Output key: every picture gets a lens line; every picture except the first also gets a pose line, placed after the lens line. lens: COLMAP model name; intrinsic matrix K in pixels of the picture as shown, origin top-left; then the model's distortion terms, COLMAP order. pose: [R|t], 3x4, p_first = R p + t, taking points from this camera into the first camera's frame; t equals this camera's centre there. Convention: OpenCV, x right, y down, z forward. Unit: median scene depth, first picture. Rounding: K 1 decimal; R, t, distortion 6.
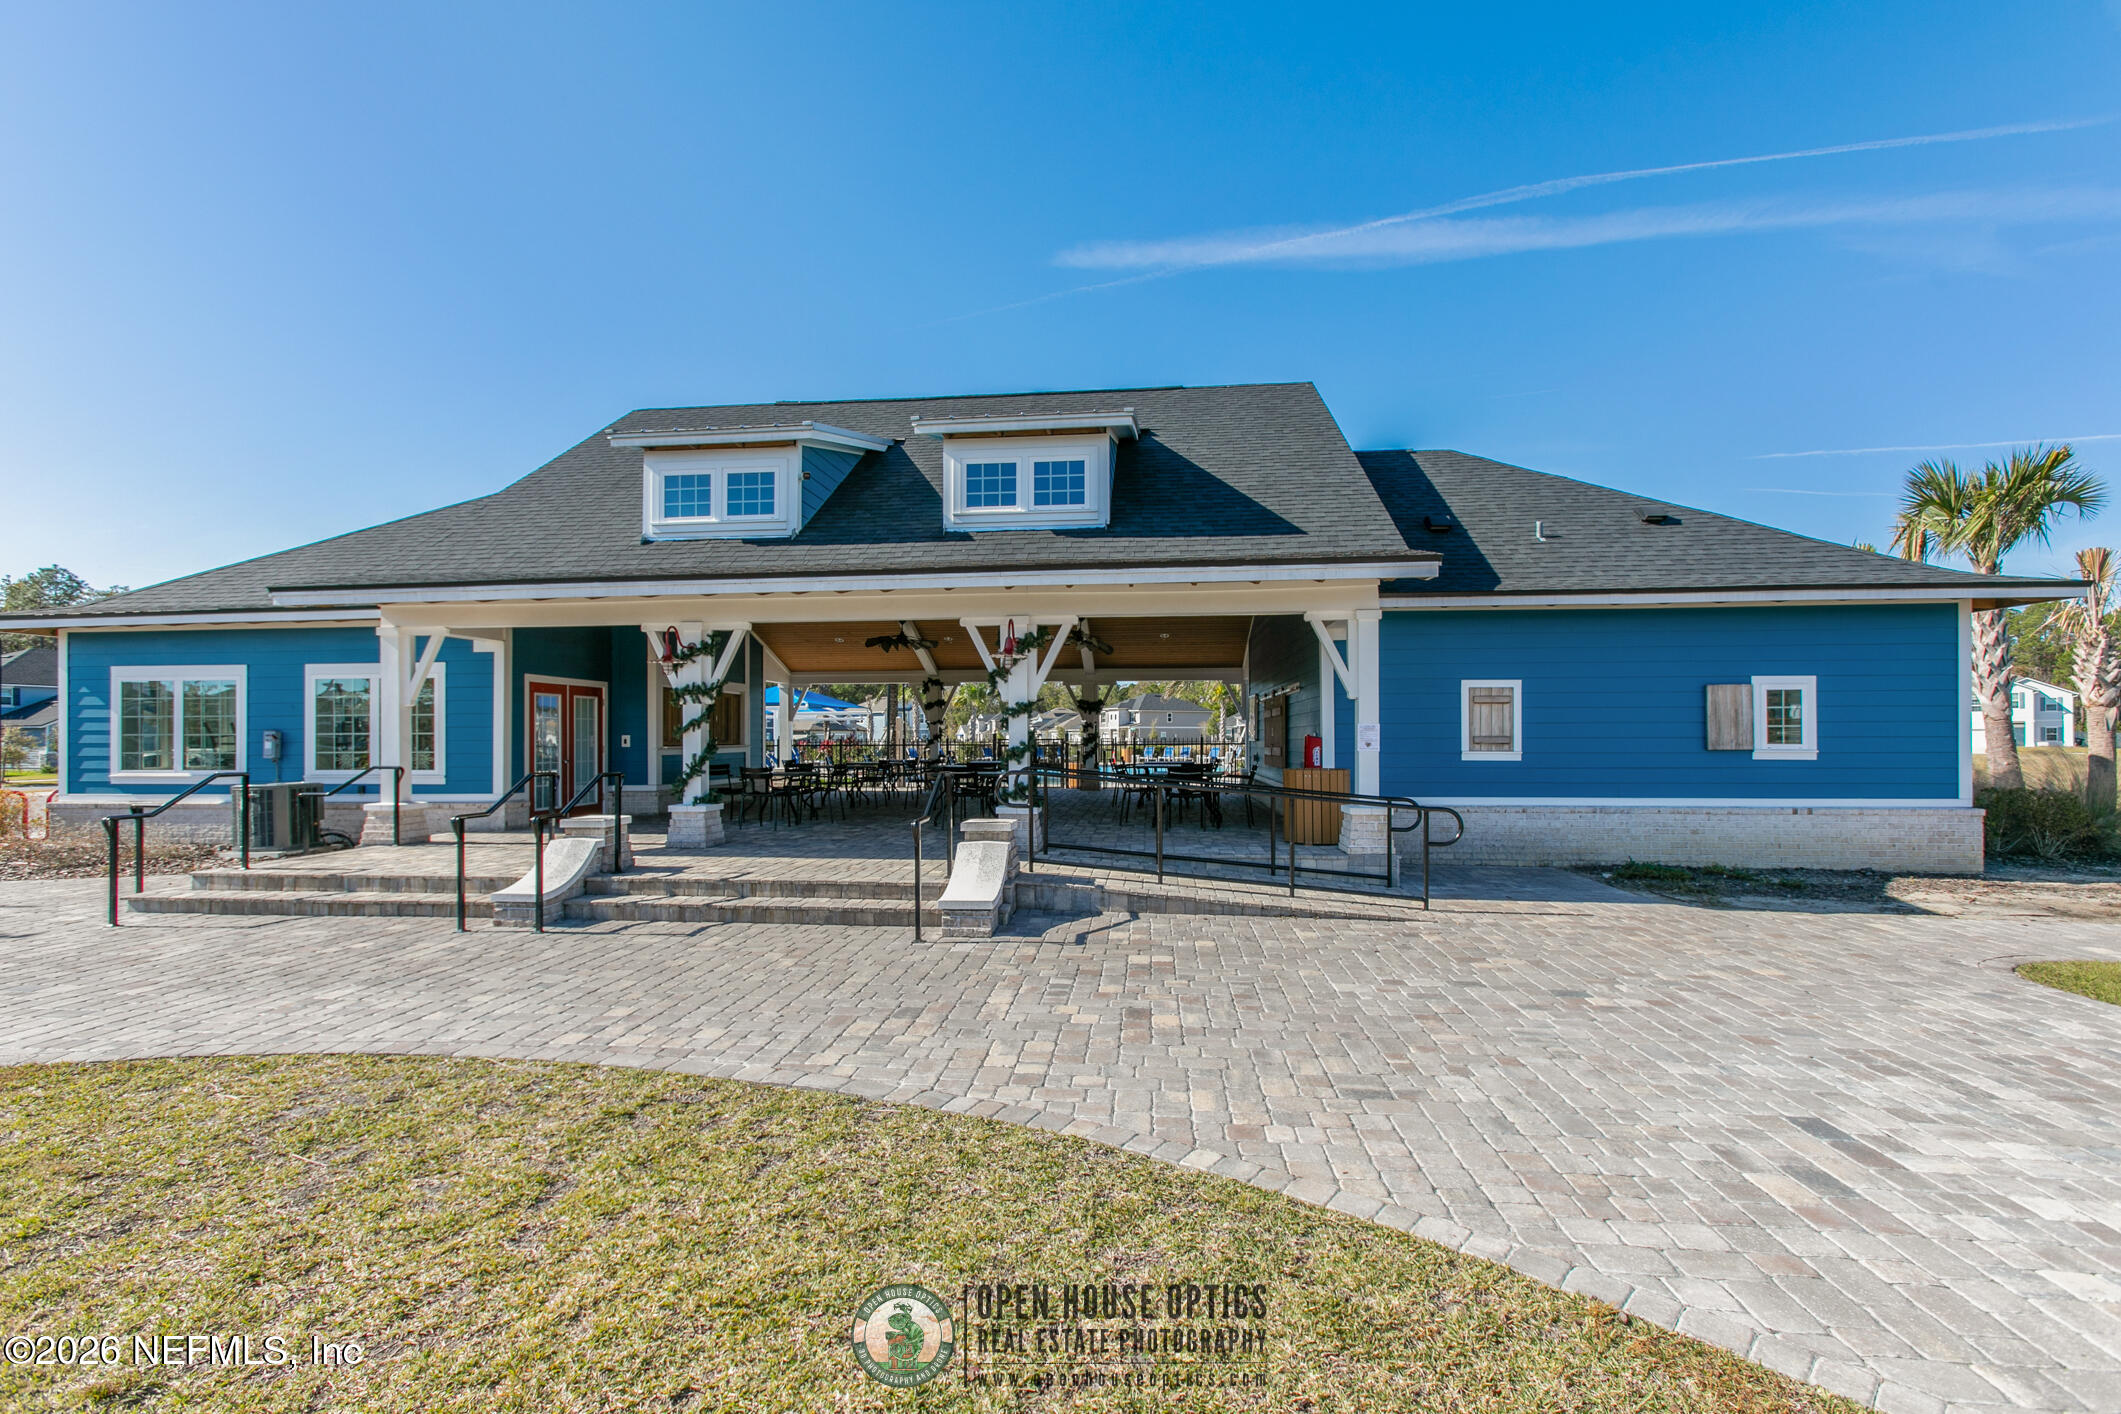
lens RADIAL K [[975.1, 0, 1060.5], [0, 975.1, 707.0], [0, 0, 1]] dist [0.016262, -0.000549]
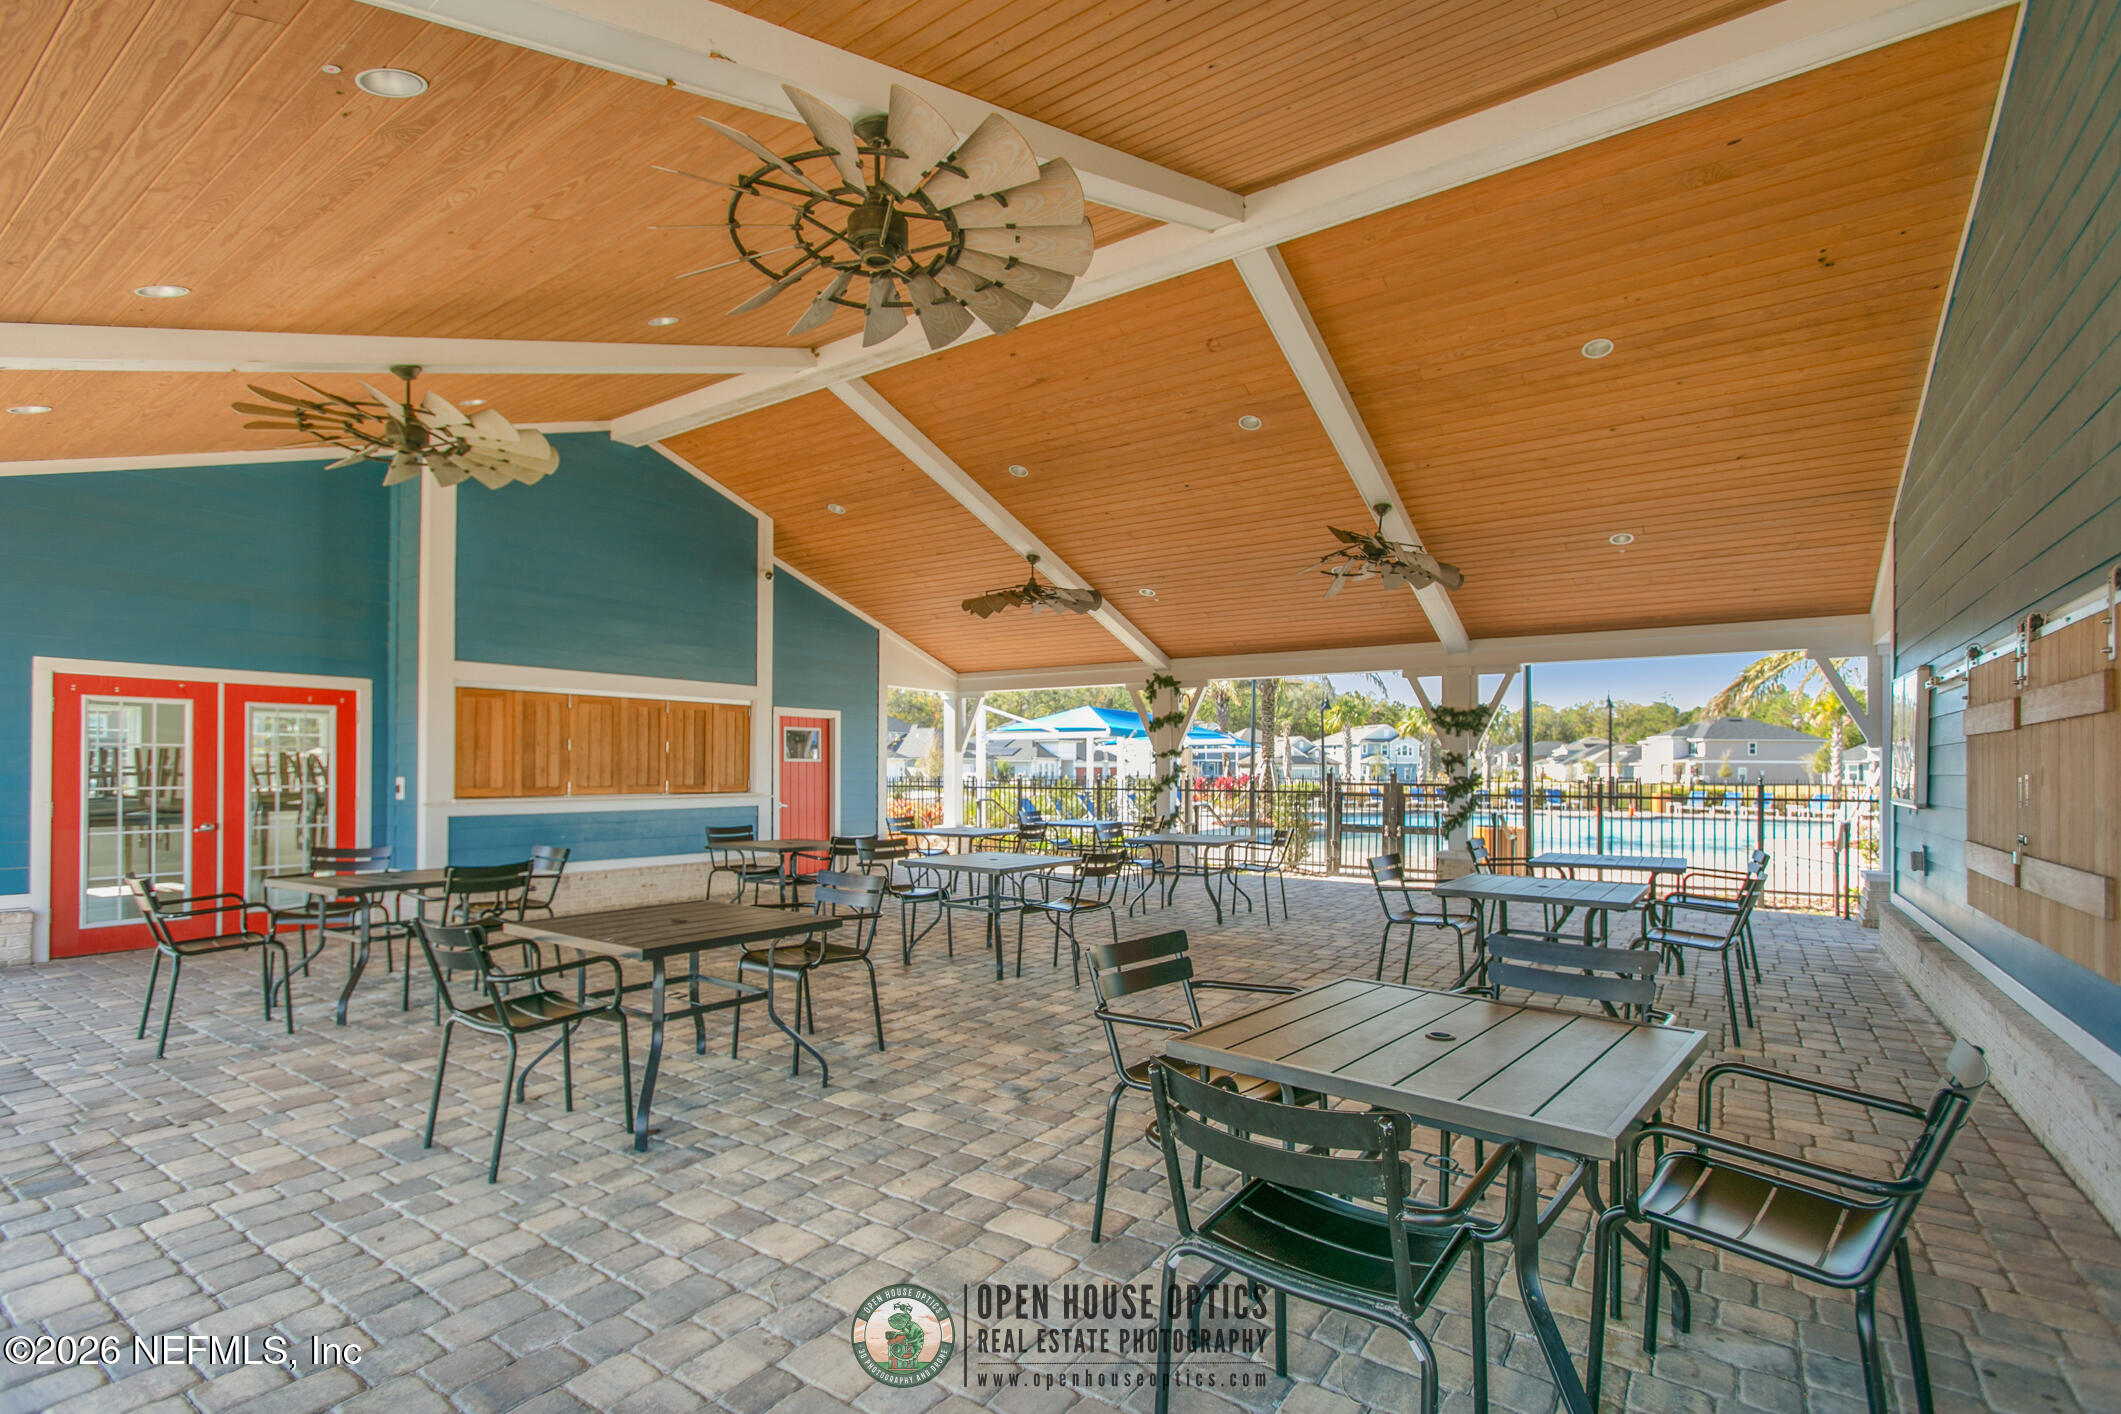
lens RADIAL K [[975.1, 0, 1060.5], [0, 975.1, 707.0], [0, 0, 1]] dist [0.016262, -0.000549]
pose [[0.873740, -0.023770, -0.485812, 0.102665], [0.007743, 0.999358, -0.034972, 0.009084], [0.486332, 0.026795, 0.873363, 0.543322]]
